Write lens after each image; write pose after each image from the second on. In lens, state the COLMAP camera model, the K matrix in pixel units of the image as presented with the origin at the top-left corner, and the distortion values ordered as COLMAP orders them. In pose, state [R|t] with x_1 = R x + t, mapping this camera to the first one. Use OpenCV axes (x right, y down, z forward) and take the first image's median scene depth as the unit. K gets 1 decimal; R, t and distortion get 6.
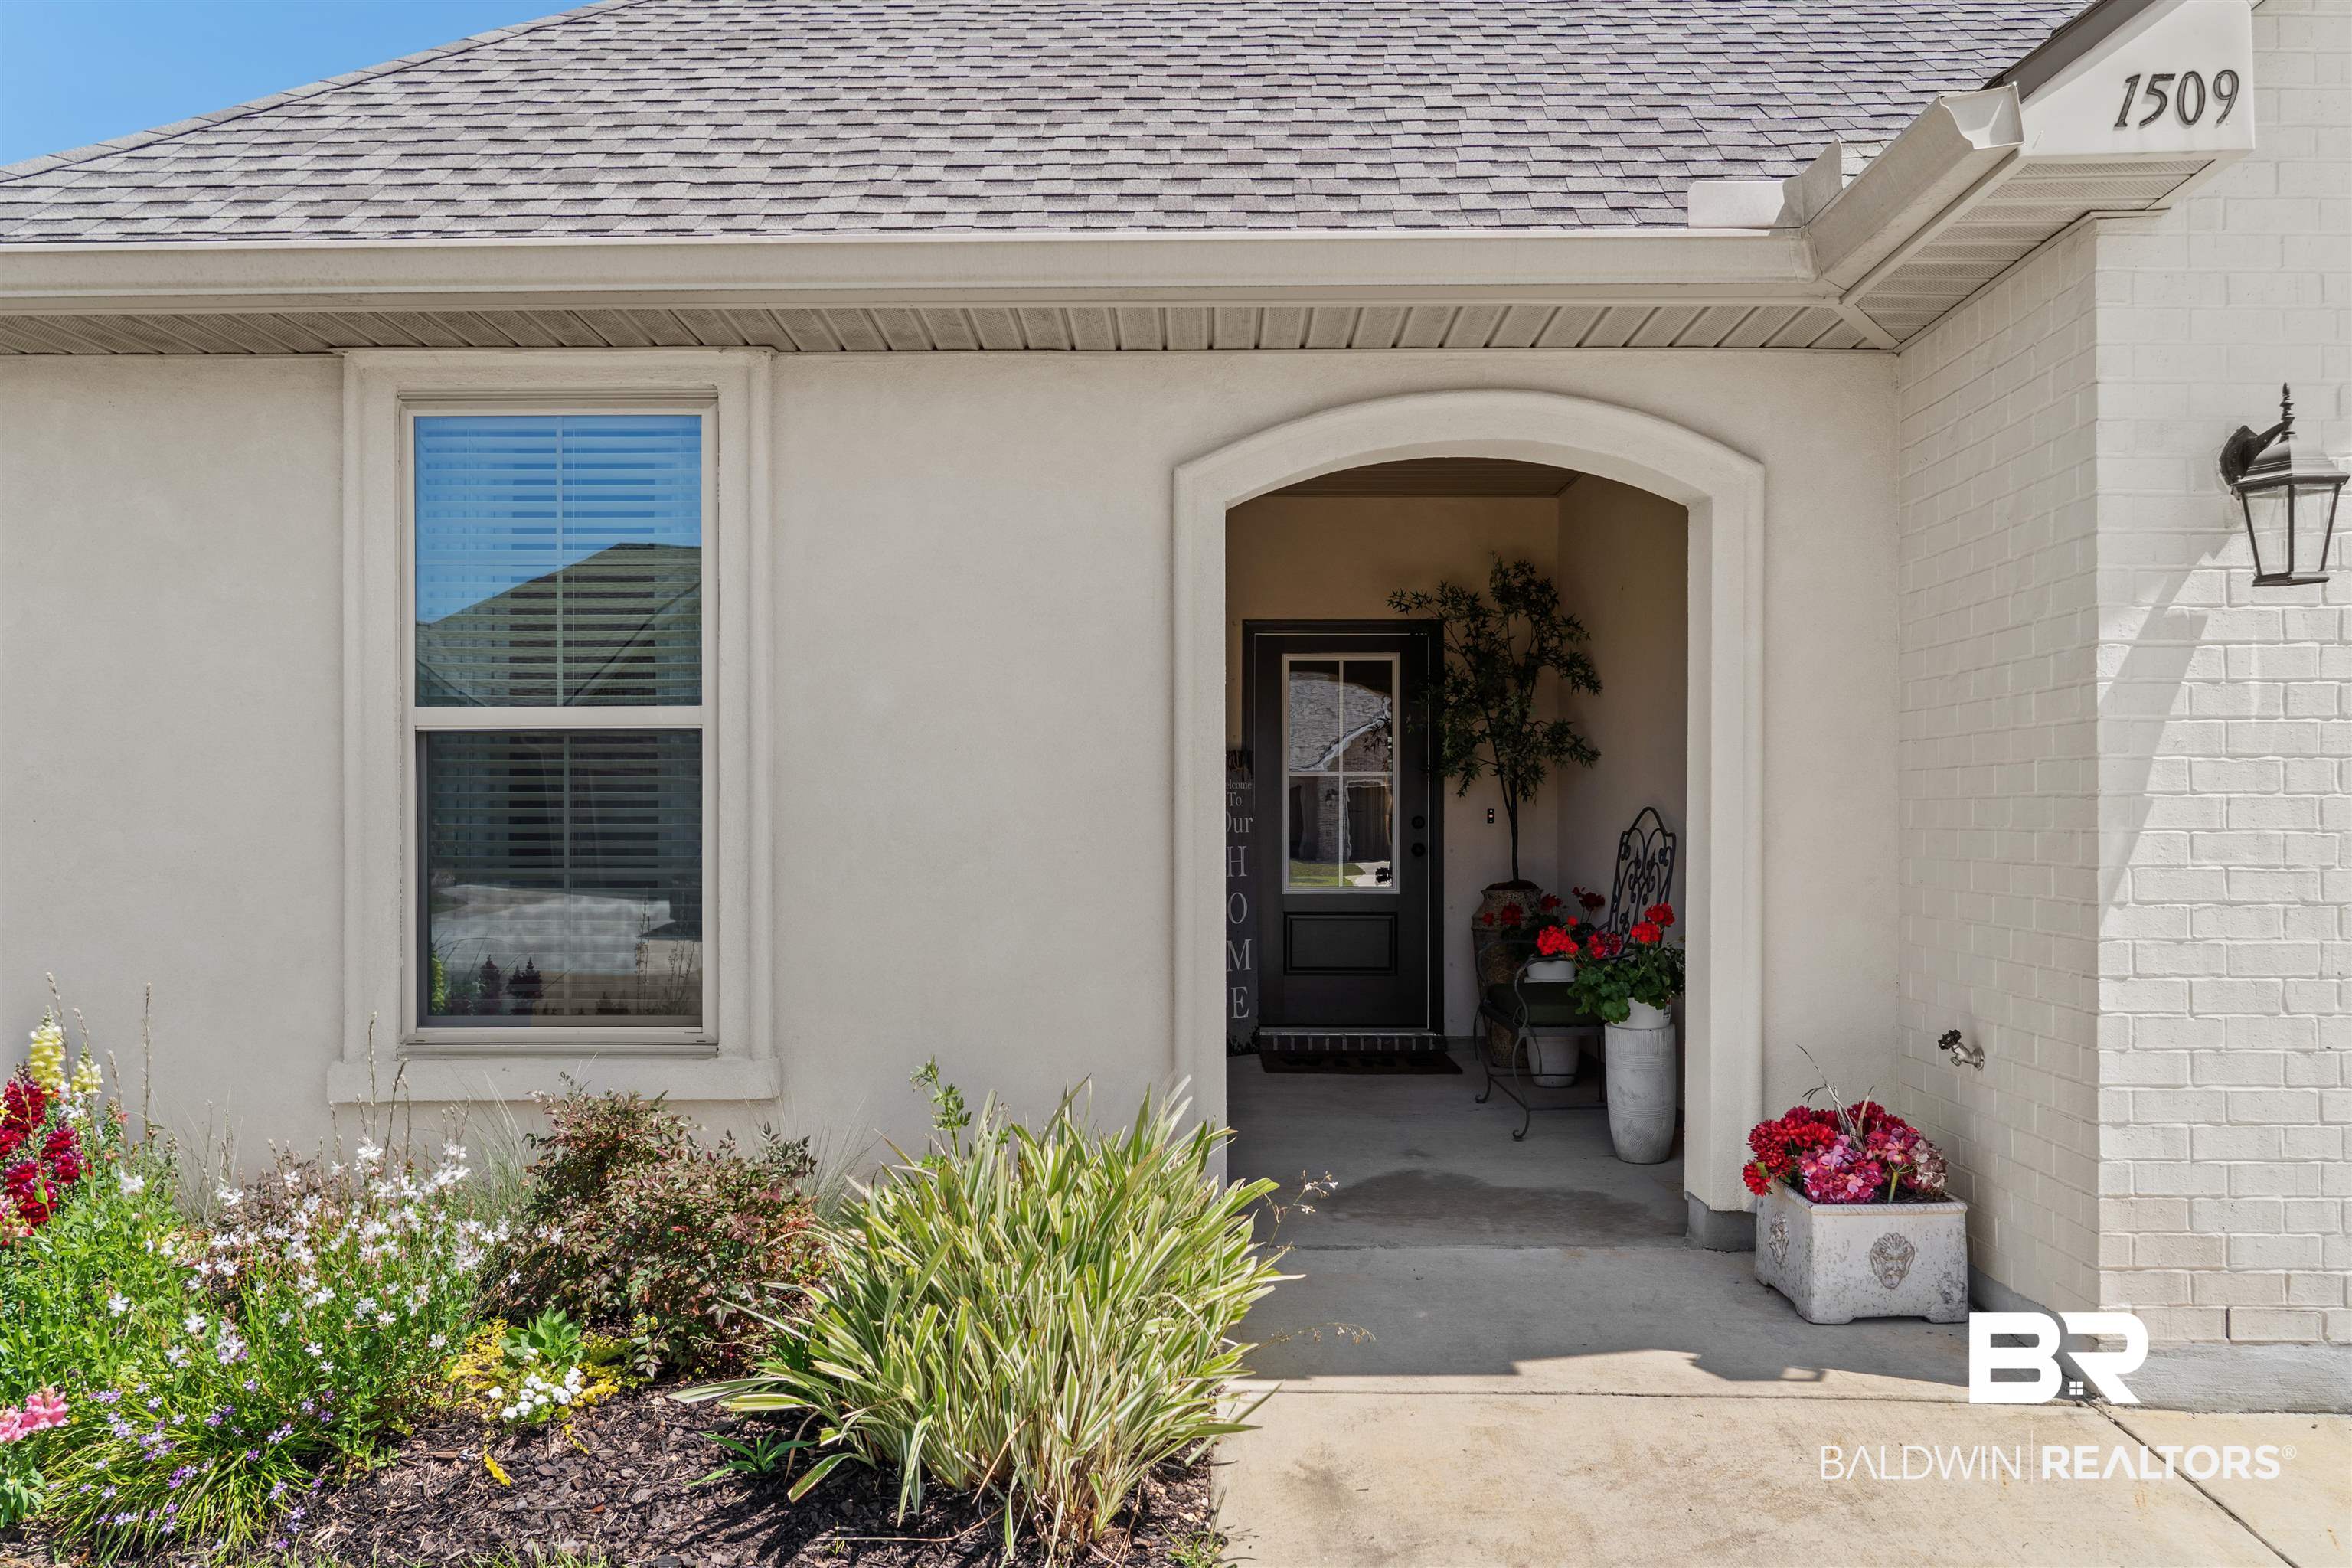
lens RADIAL K [[1643.4, 0, 1173.5], [0, 1643.4, 736.5], [0, 0, 1]] dist [-0.000761, -0.000426]
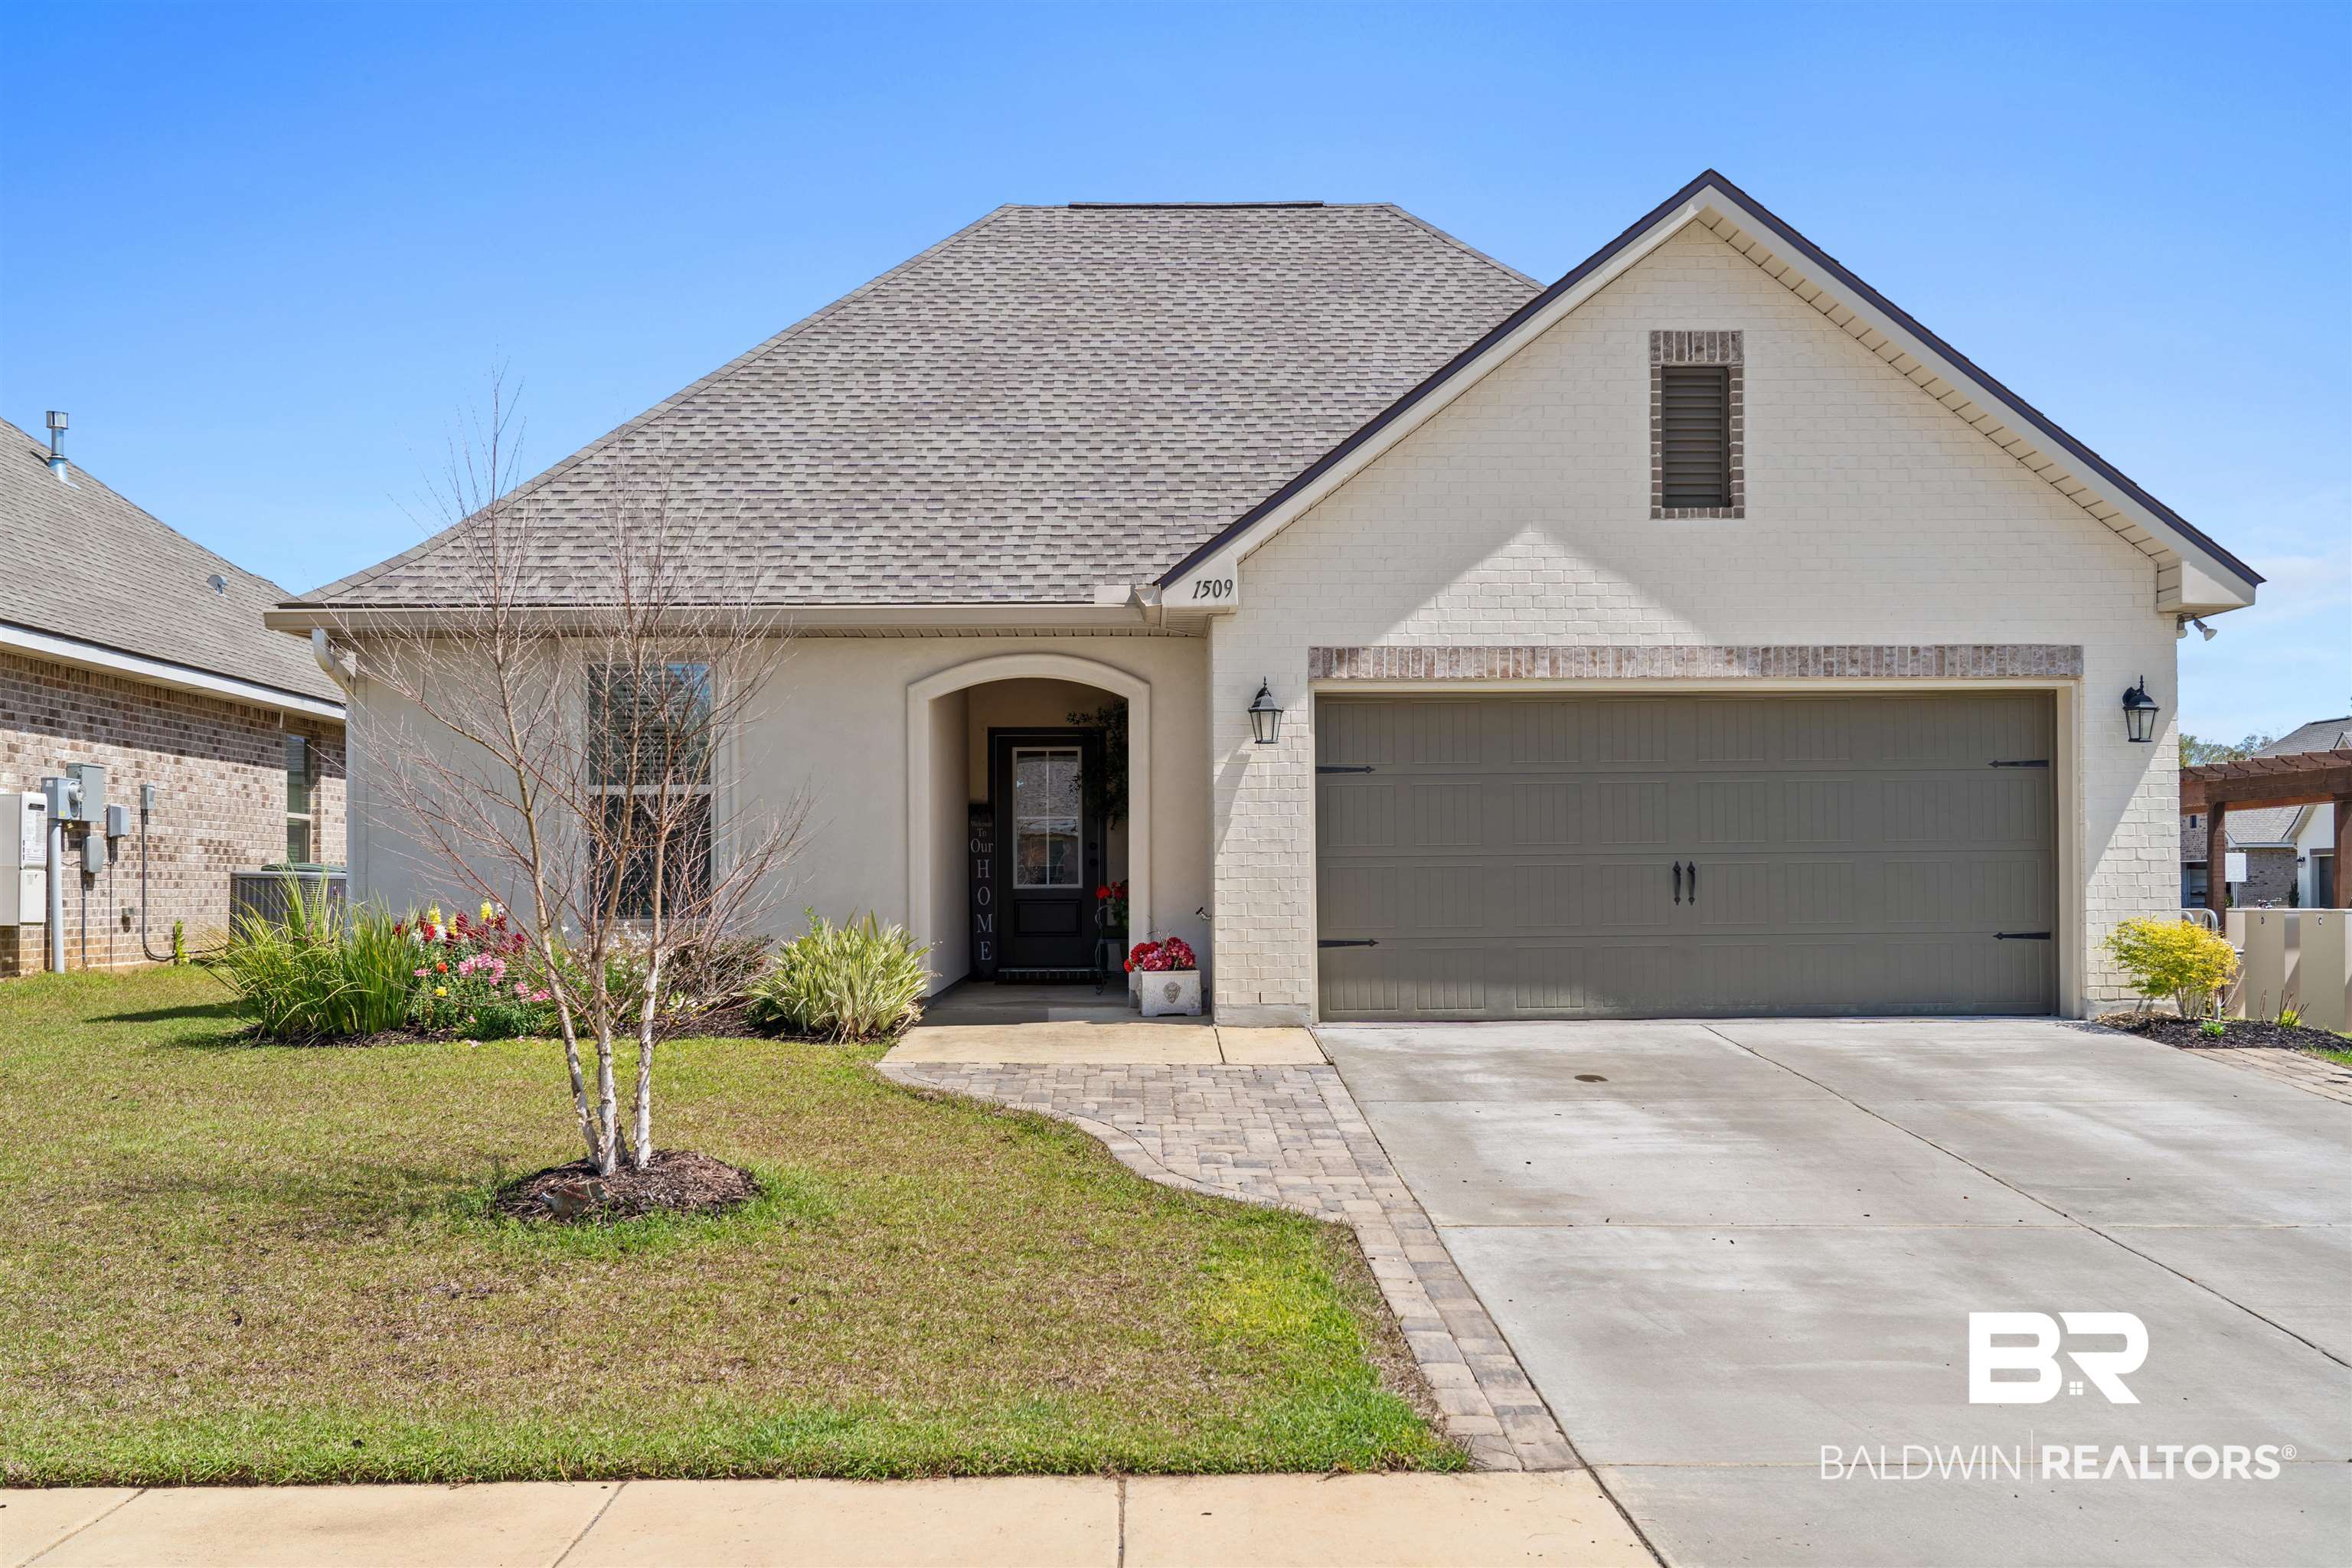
lens RADIAL K [[1993.7, 0, 1176.0], [0, 1993.7, 784.0], [0, 0, 1]] dist [0.004522, 0.000347]
pose [[0.999039, -0.005784, 0.043448, 0.268543], [0.005999, 0.999970, -0.004820, -0.002759], [-0.043419, 0.005076, 0.999044, -1.958721]]
